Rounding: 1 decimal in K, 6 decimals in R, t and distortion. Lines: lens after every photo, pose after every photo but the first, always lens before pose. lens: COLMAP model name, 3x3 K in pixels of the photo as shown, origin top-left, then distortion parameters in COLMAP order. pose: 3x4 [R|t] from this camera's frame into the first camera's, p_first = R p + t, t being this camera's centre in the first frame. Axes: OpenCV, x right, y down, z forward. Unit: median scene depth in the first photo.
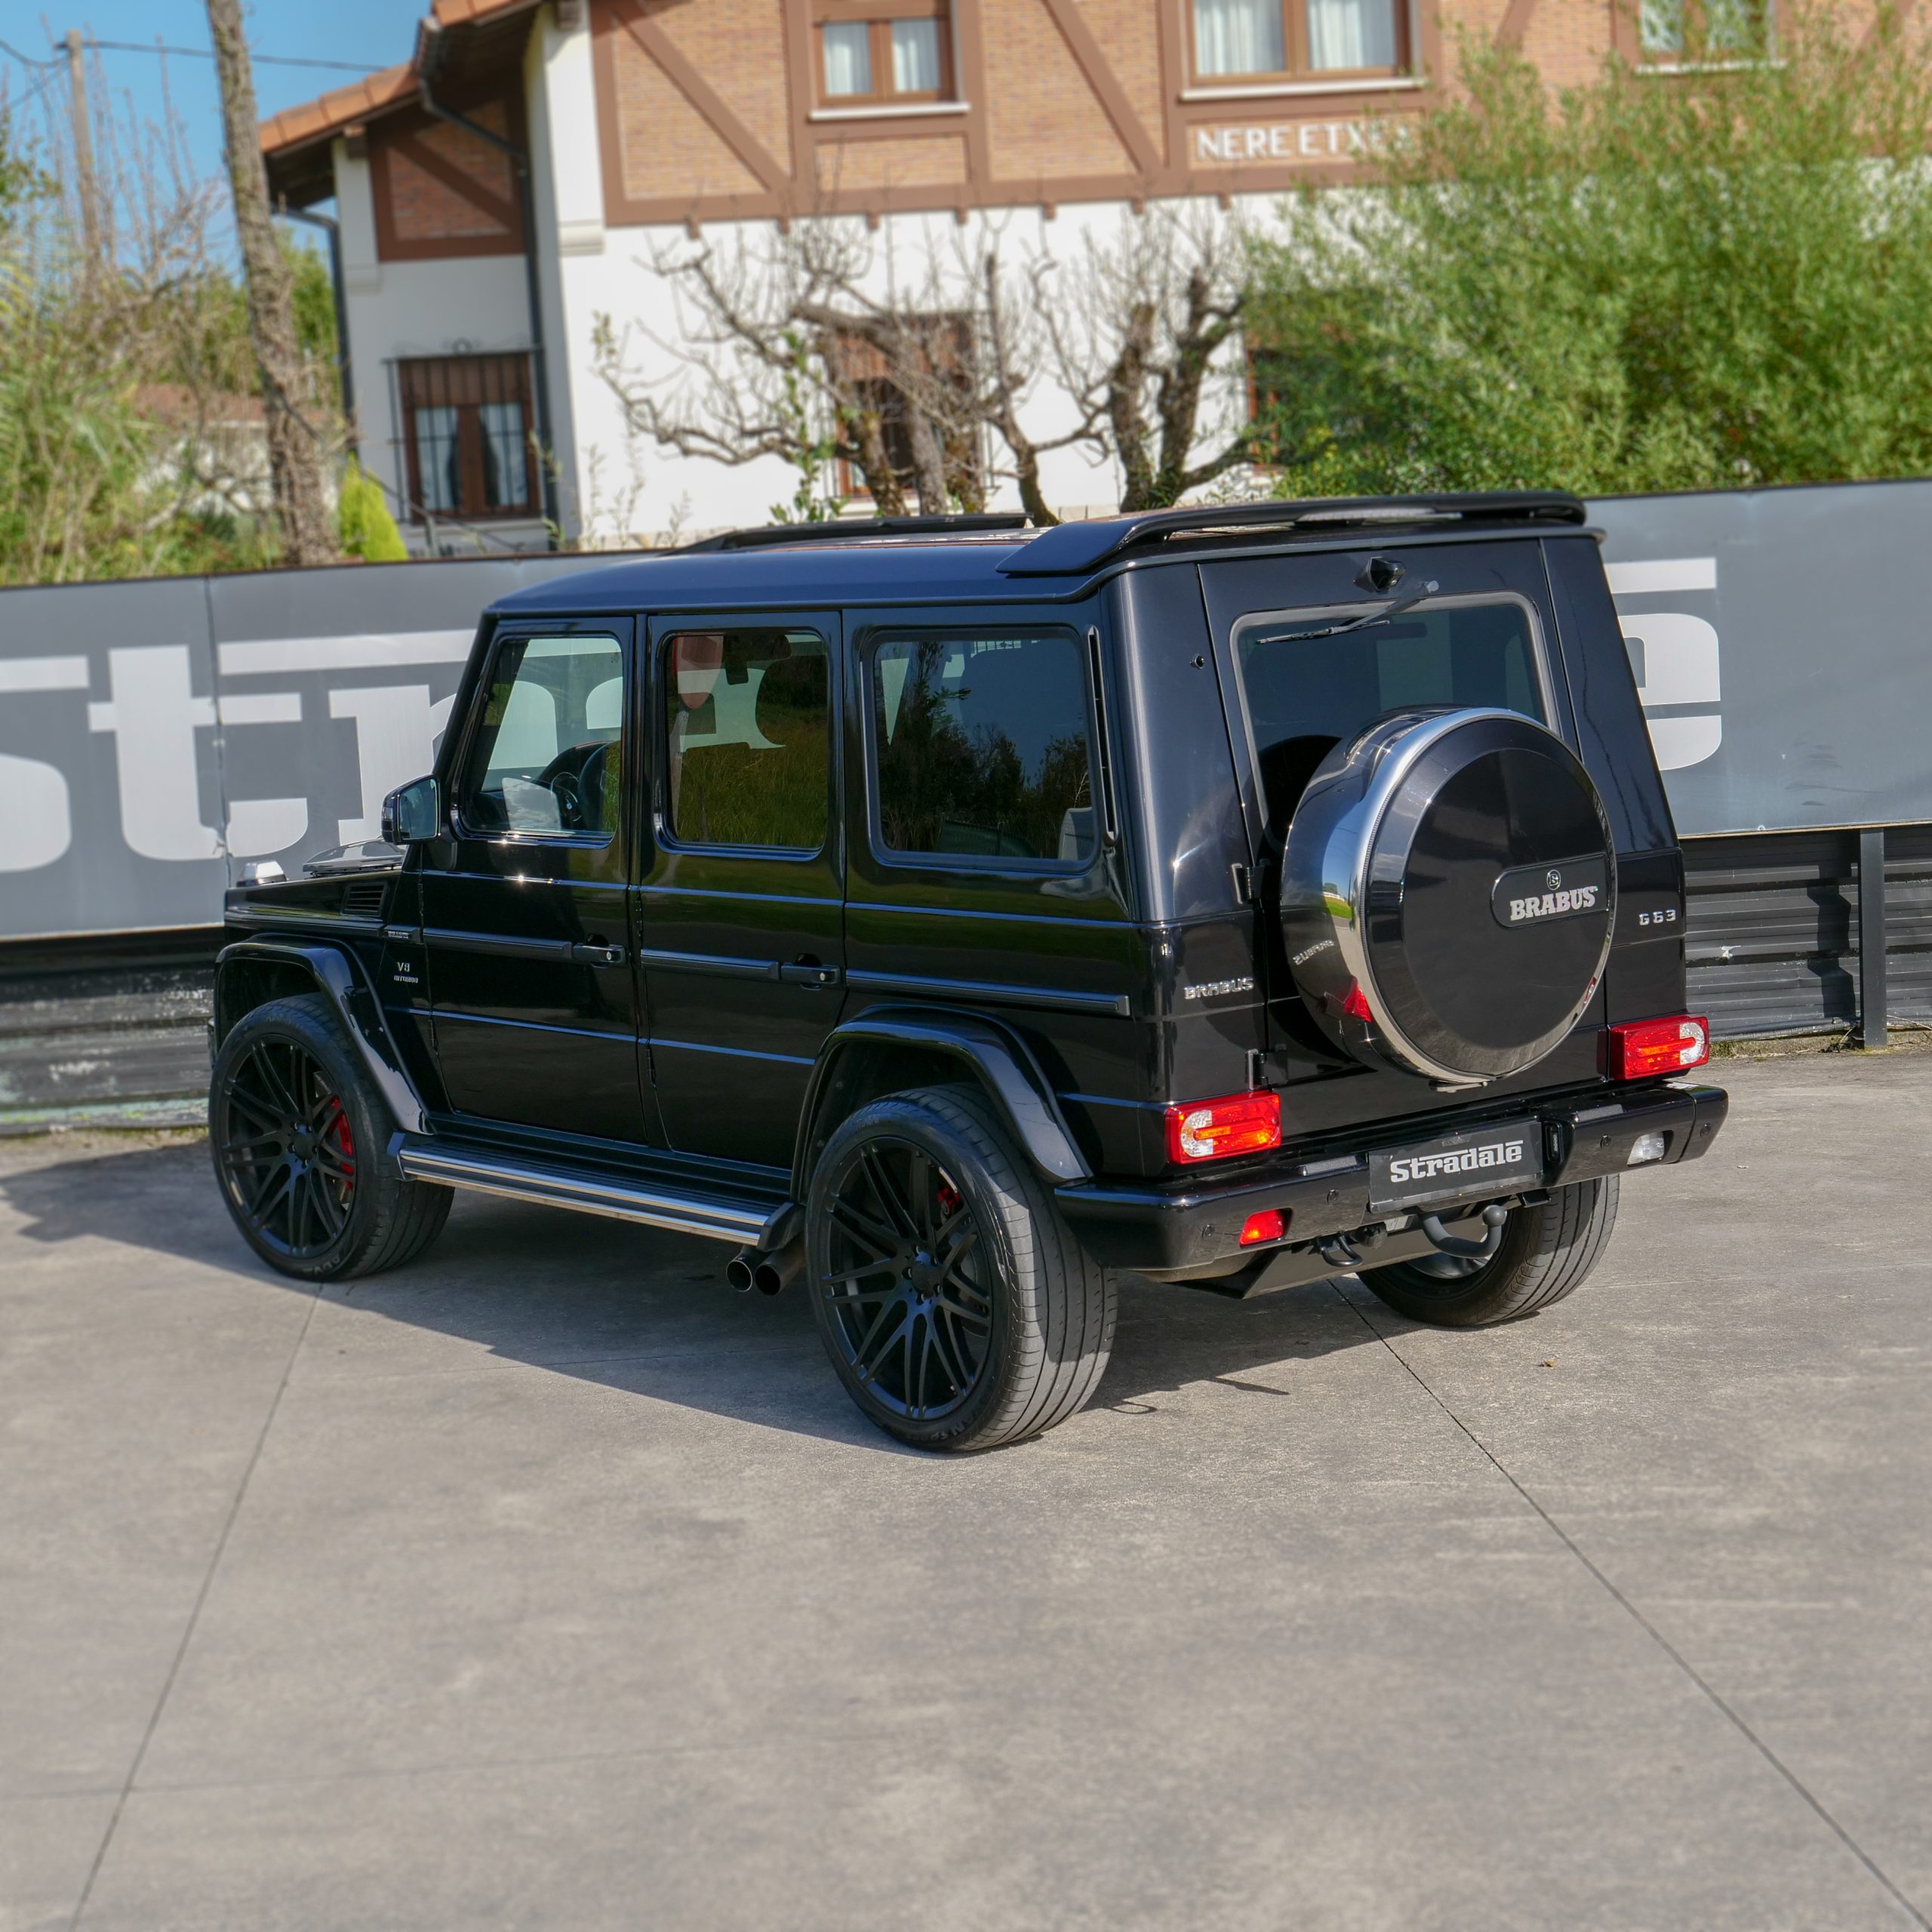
lens RADIAL K [[3962.3, 0, 956.0], [0, 3962.3, 964.3], [0, 0, 1]] dist [0.002566, -0.109261]
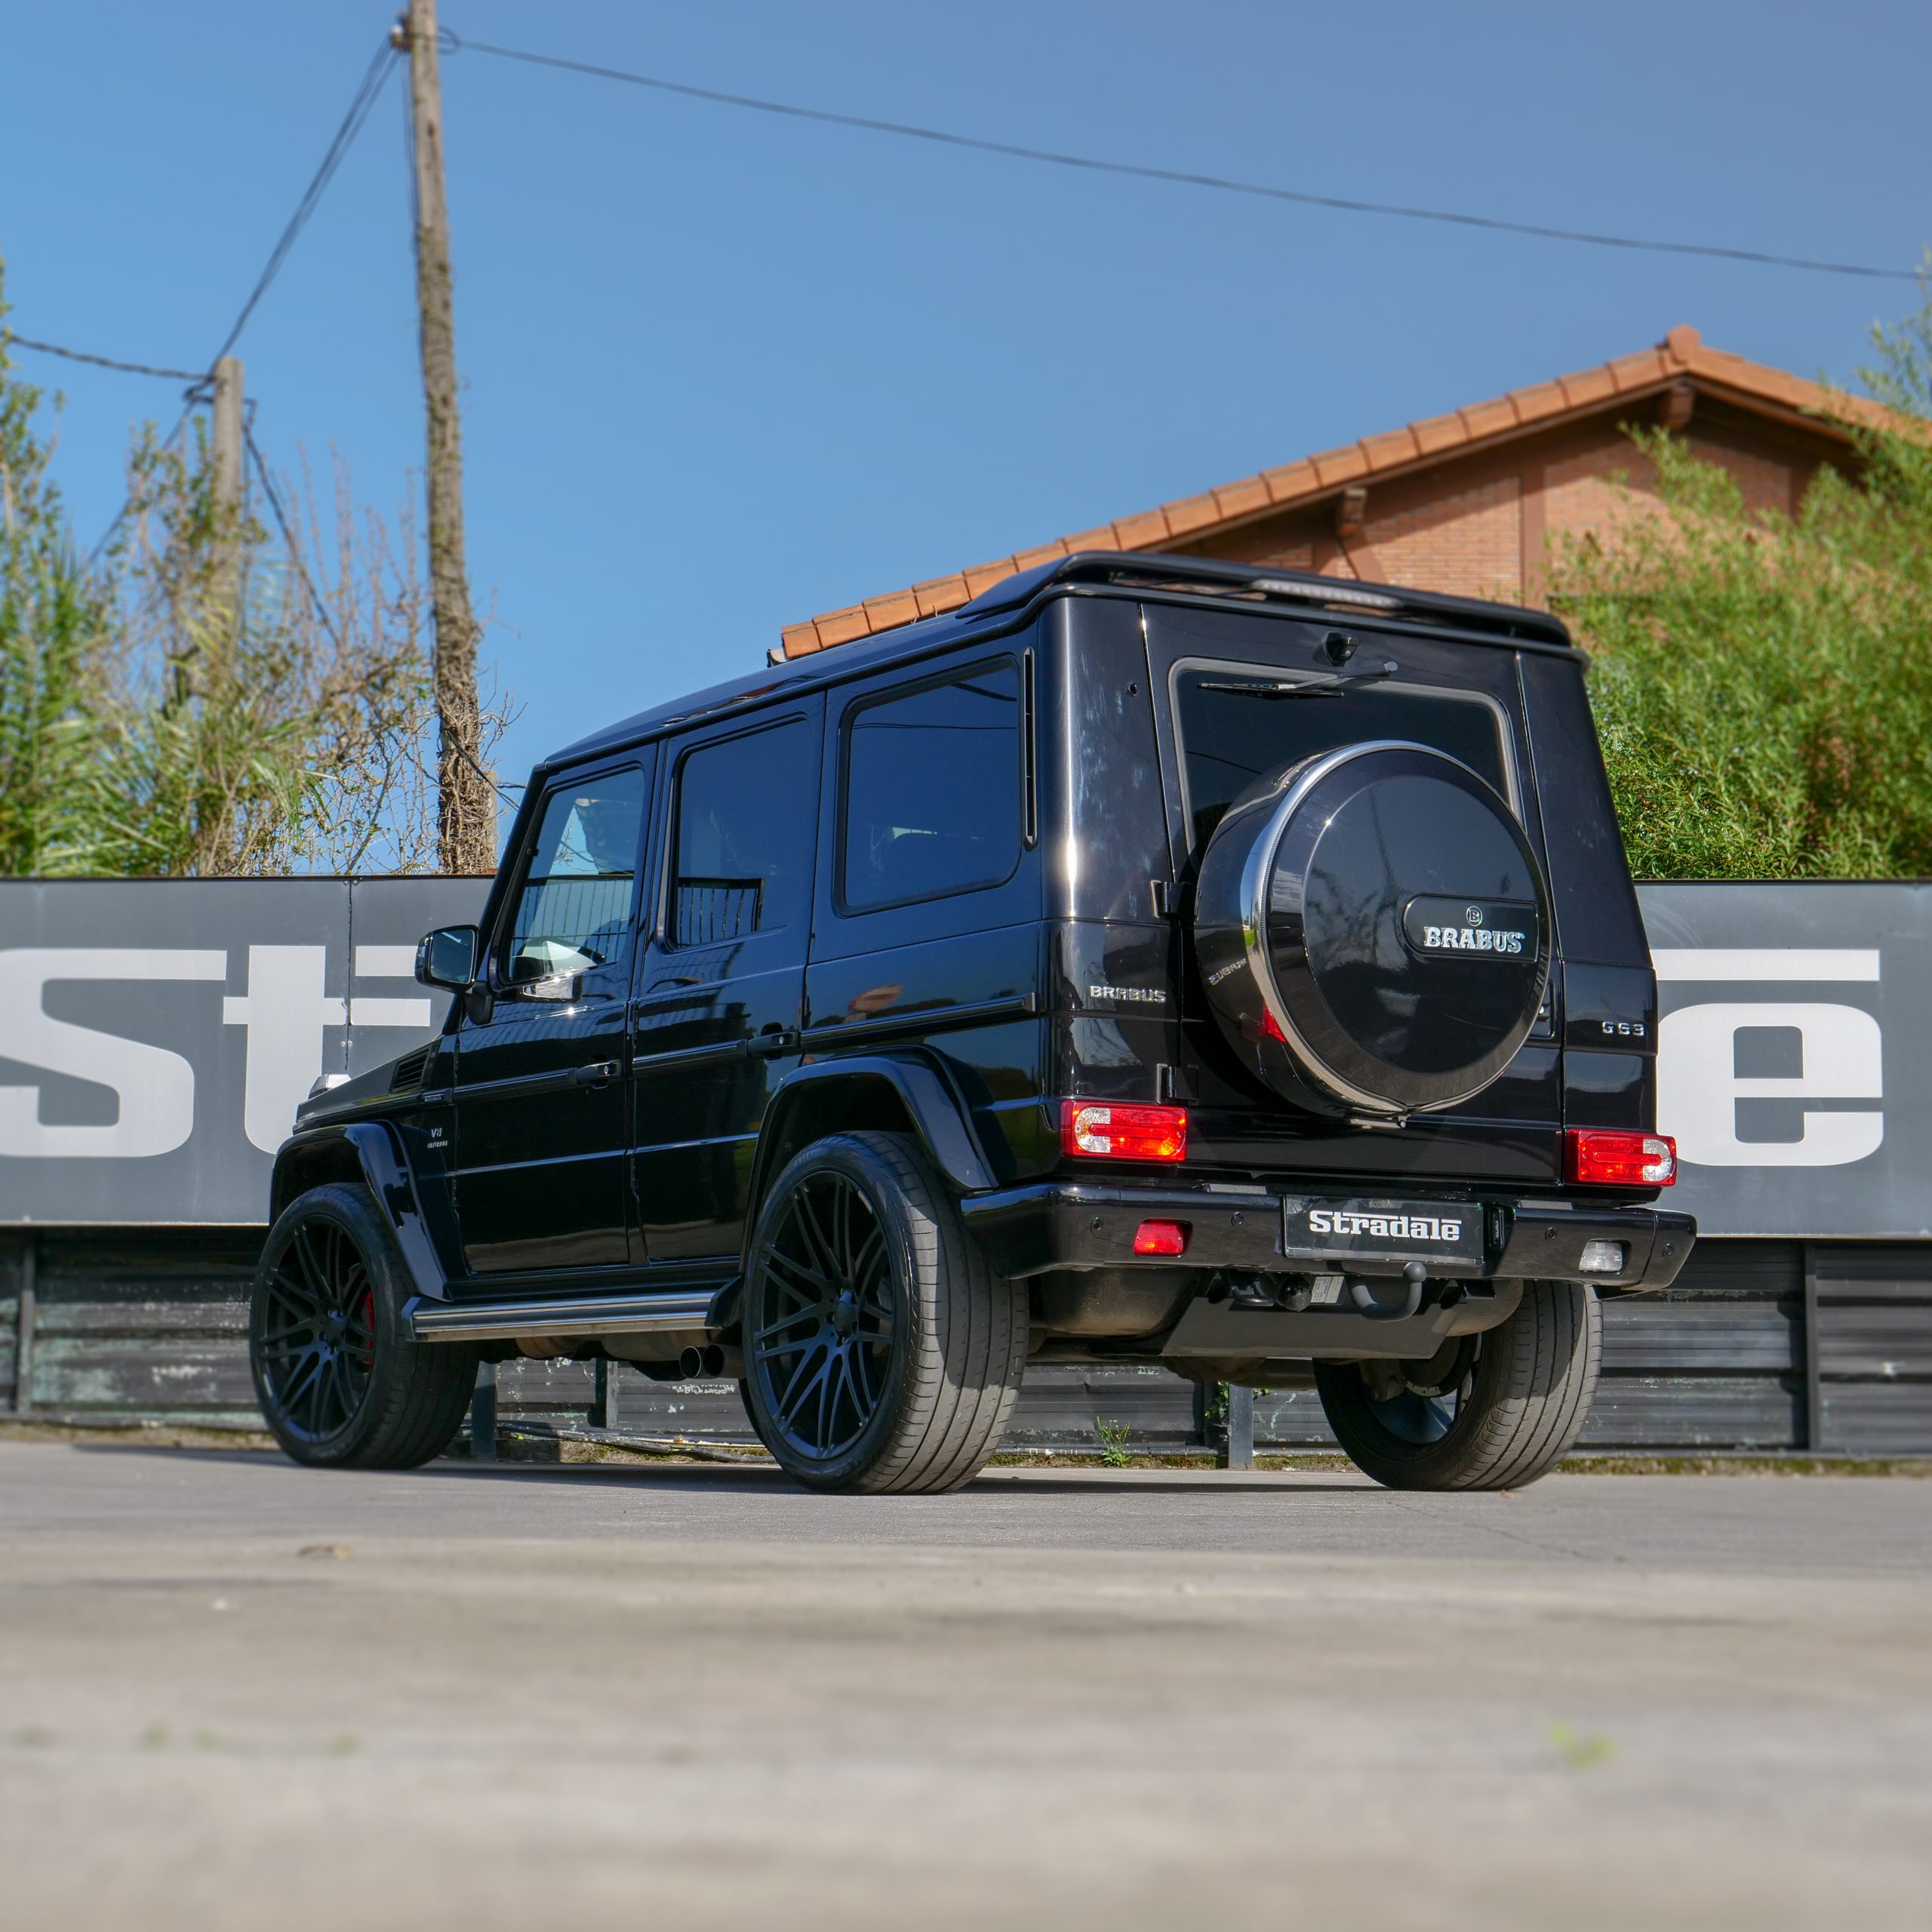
lens RADIAL K [[4273.8, 0, 963.9], [0, 4273.8, 966.9], [0, 0, 1]] dist [0.001104, -0.016730]
pose [[0.991772, 0.048165, -0.118609, 0.132857], [-0.073425, 0.972992, -0.218848, 0.207705], [0.104865, 0.225756, 0.968523, -0.049655]]
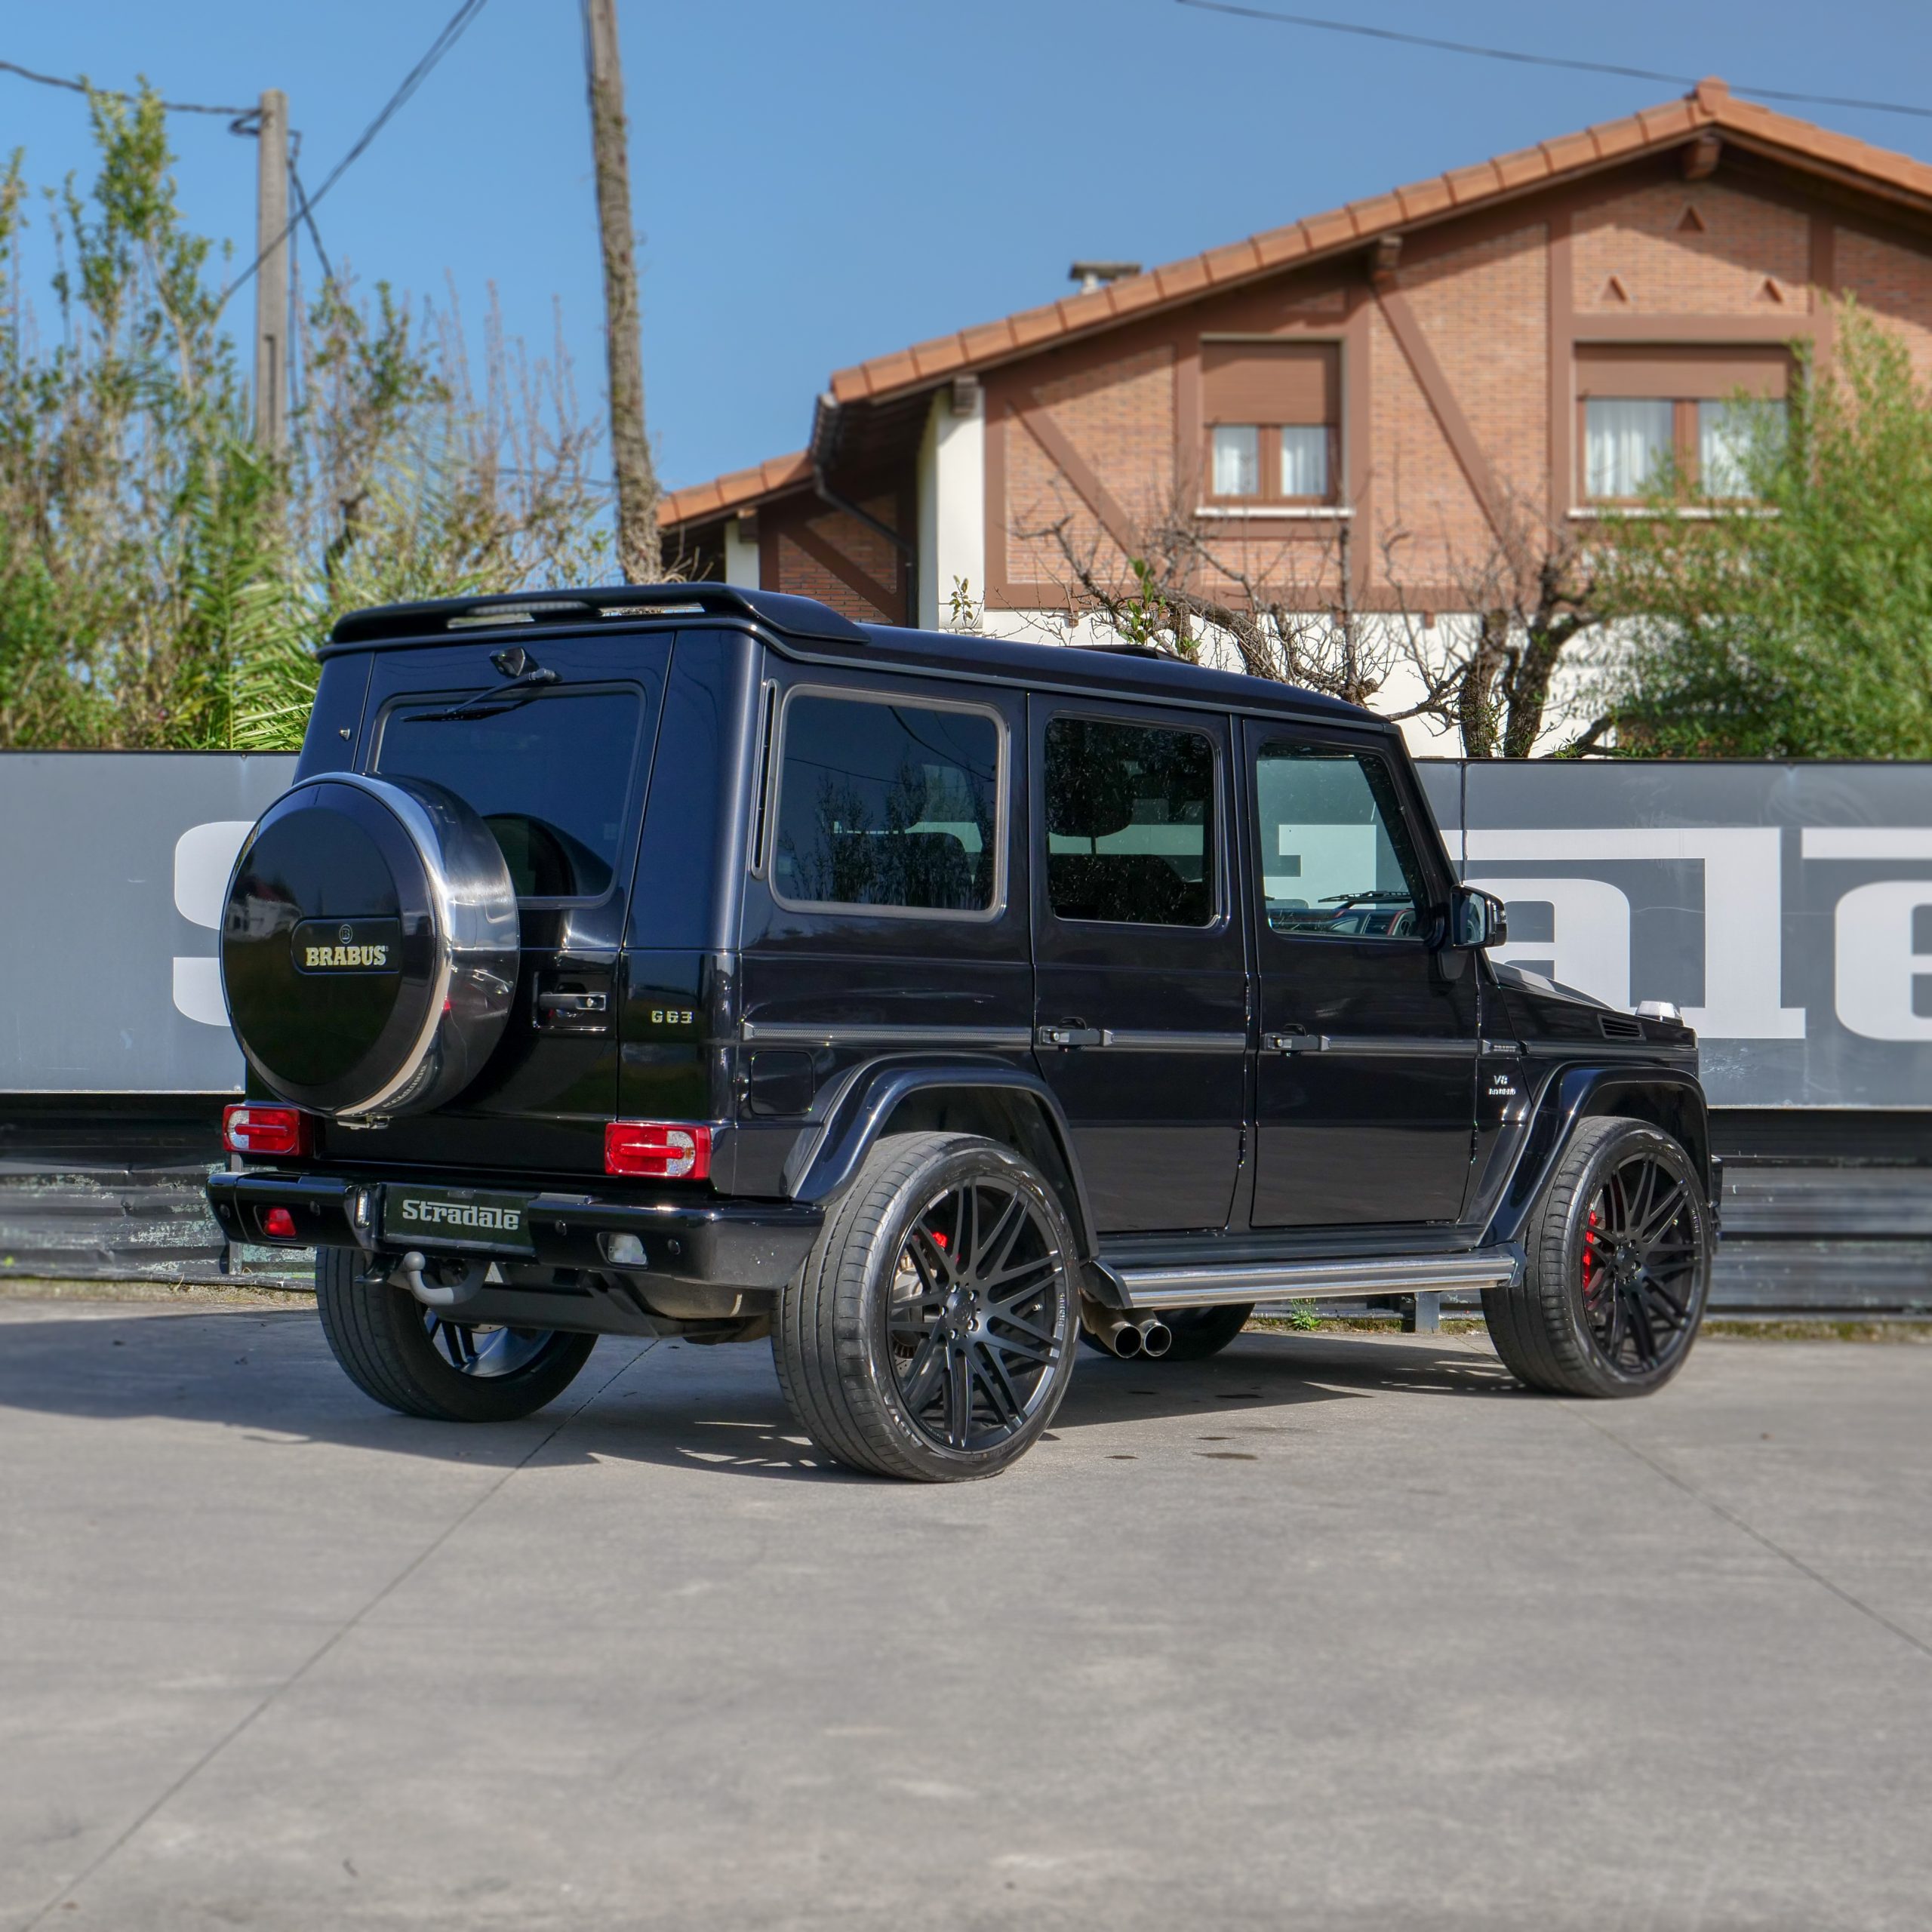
lens RADIAL K [[4064.7, 0, 958.6], [0, 4064.7, 959.7], [0, 0, 1]] dist [0.015192, -0.210181]
pose [[0.993728, 0.059938, -0.094409, 0.024354], [-0.072050, 0.988813, -0.130608, 0.116293], [0.085524, 0.136591, 0.986929, -0.030653]]
